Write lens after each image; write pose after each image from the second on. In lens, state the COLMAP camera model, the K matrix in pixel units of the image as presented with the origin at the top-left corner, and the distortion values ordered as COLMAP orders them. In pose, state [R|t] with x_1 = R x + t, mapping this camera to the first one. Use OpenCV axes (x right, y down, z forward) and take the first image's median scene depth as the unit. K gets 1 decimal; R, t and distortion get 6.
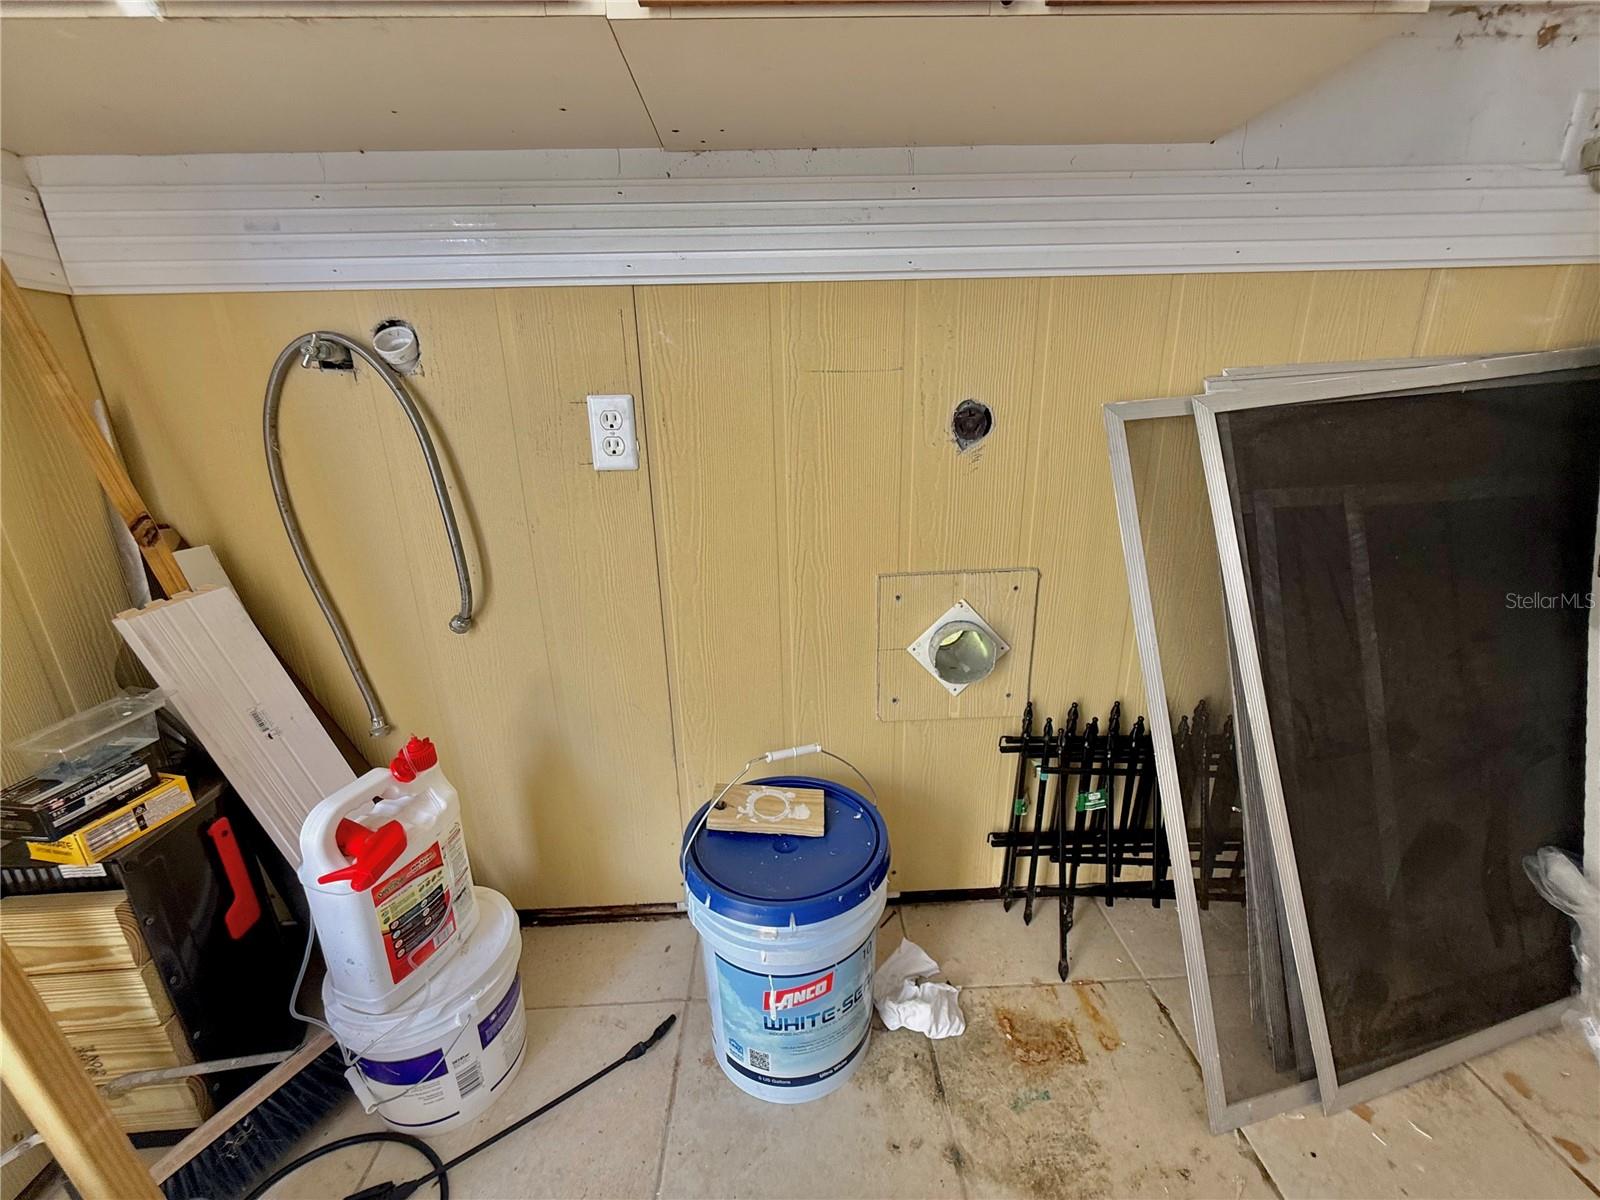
lens RADIAL K [[636.2, 0, 803.7], [0, 636.2, 599.4], [0, 0, 1]] dist [-0.000302, 0.000079]
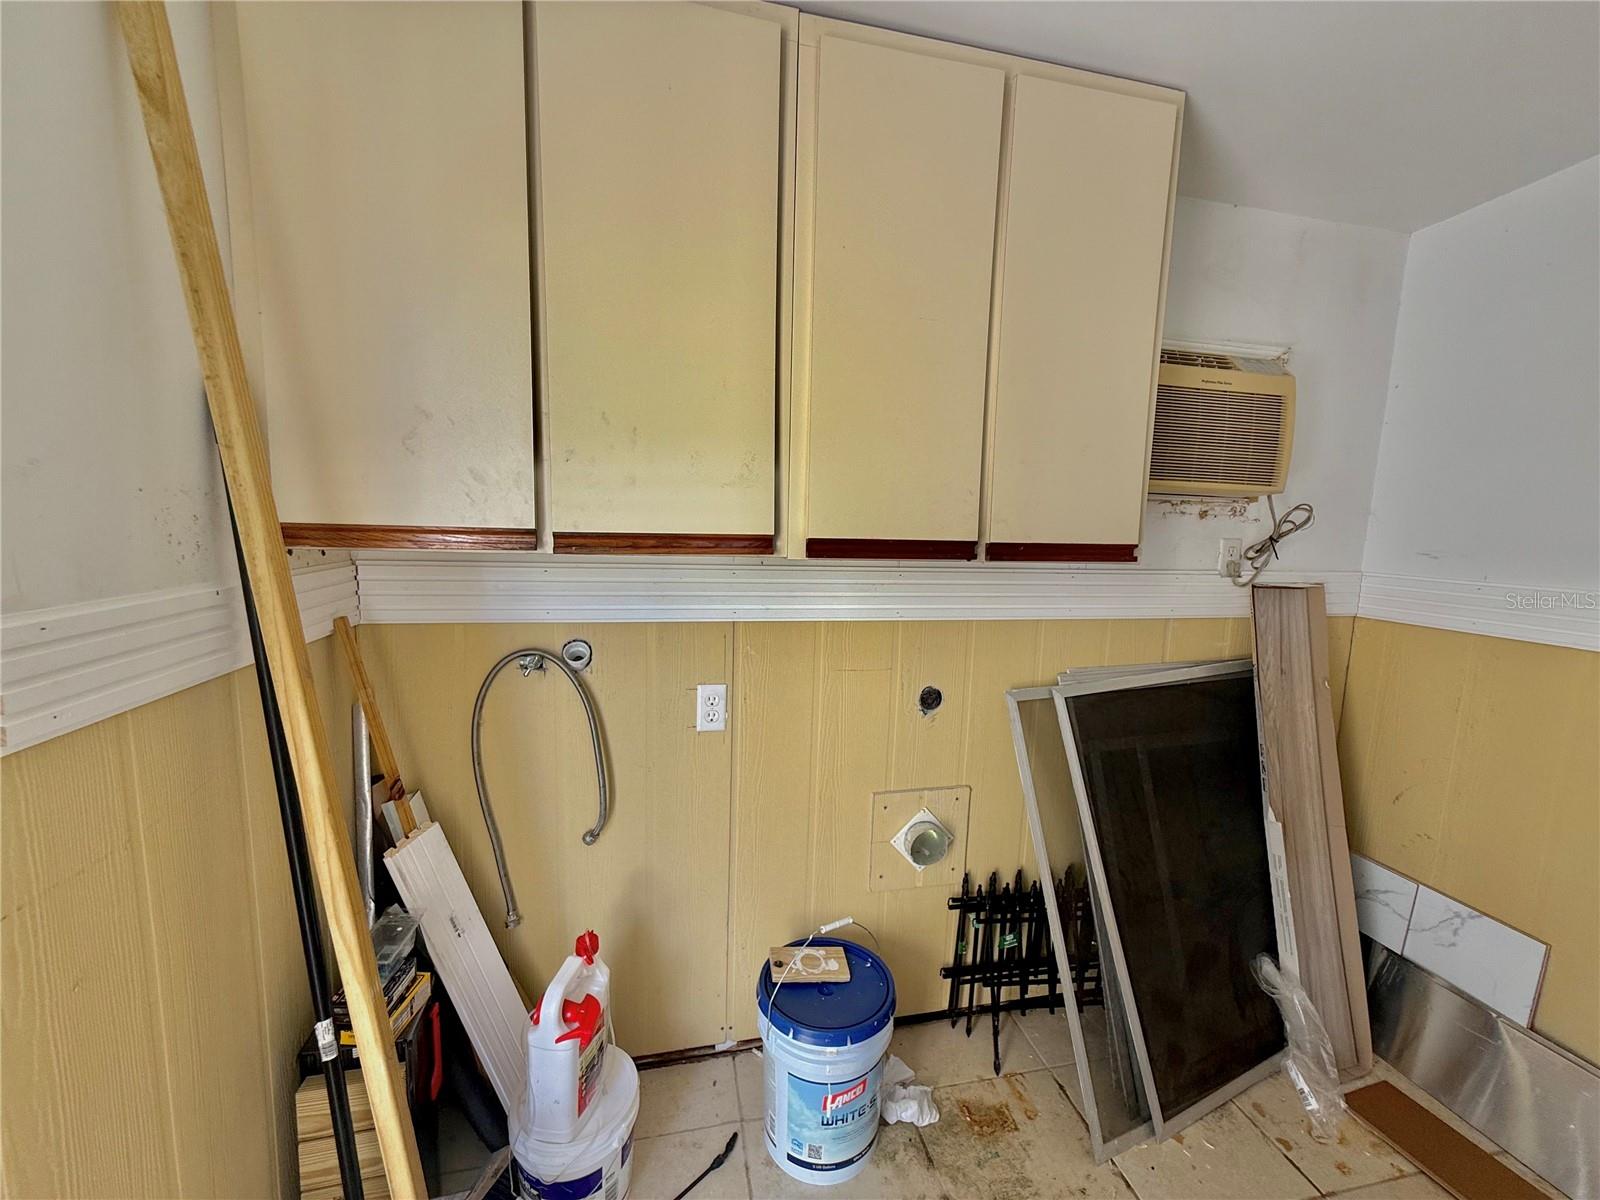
lens RADIAL K [[636.2, 0, 803.8], [0, 636.2, 600.2], [0, 0, 1]] dist [-0.000302, 0.000079]
pose [[0.982163, 0.029786, 0.185660, -0.374214], [0.002309, 0.985389, -0.170303, -0.255422], [-0.188020, 0.167694, 0.967743, -0.576515]]
